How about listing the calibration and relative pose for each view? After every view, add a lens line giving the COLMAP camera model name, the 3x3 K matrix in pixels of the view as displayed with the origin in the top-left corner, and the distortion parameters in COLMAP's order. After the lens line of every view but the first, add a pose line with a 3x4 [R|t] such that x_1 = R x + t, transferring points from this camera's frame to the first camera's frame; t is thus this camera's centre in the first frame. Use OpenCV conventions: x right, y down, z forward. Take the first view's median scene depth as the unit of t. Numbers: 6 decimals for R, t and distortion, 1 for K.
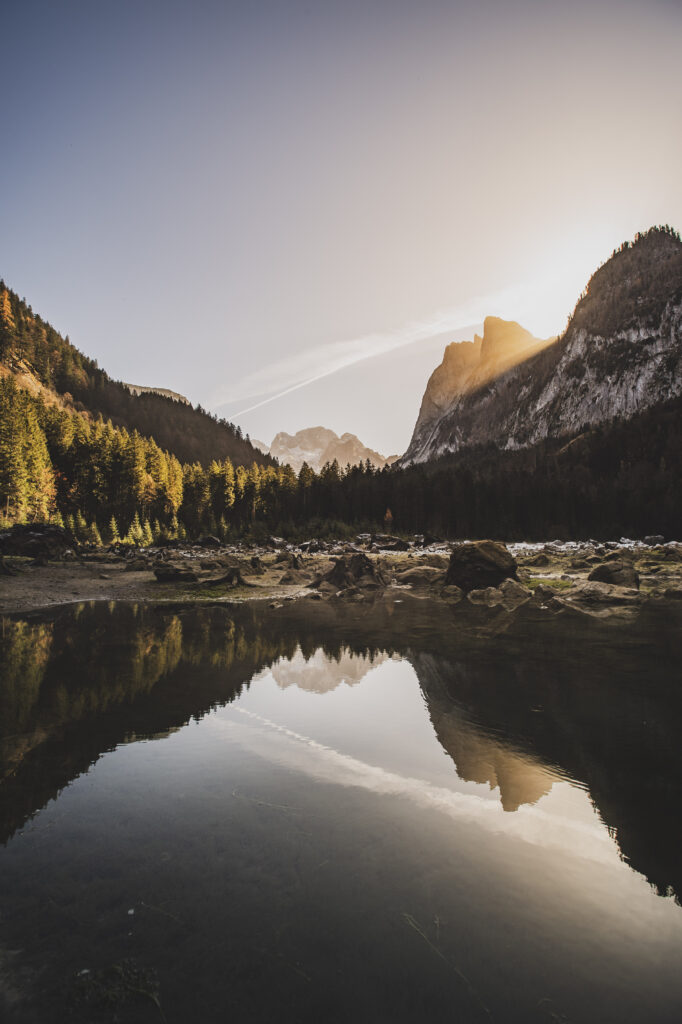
lens RADIAL K [[505.2, 0, 338.8], [0, 505.2, 513.5], [0, 0, 1]] dist [-0.078015, 0.043640]
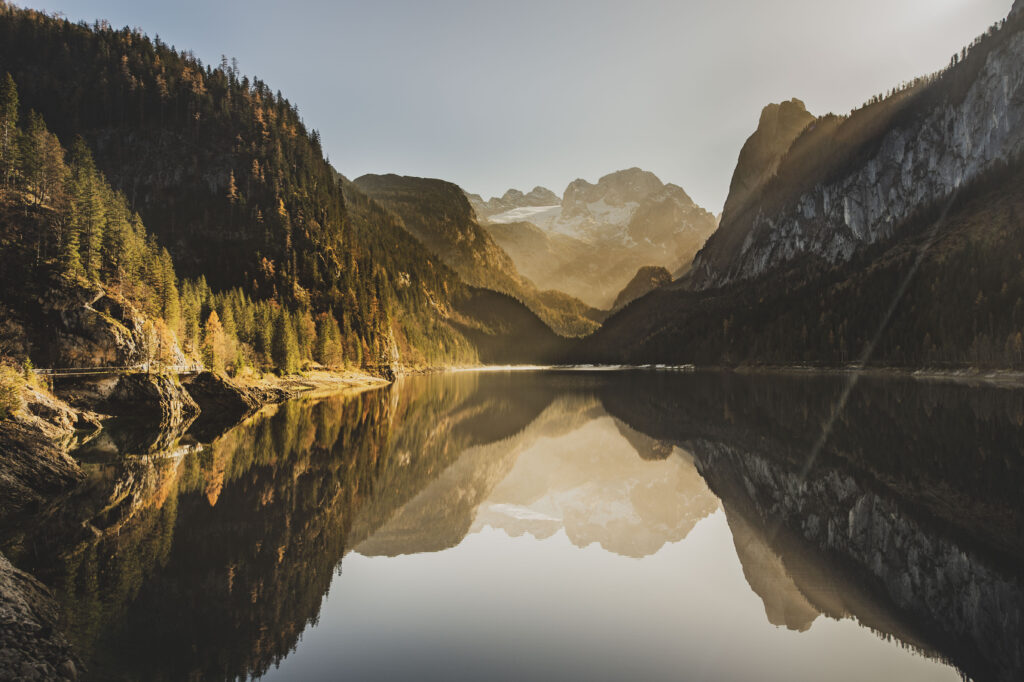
lens RADIAL K [[873.9, 0, 514.7], [0, 873.9, 337.3], [0, 0, 1]] dist [0.000825, 0.085177]
pose [[0.980283, 0.002244, -0.197588, 0.745456], [0.009729, 0.998175, 0.059605, -0.366982], [0.197361, -0.060352, 0.978471, -3.758738]]
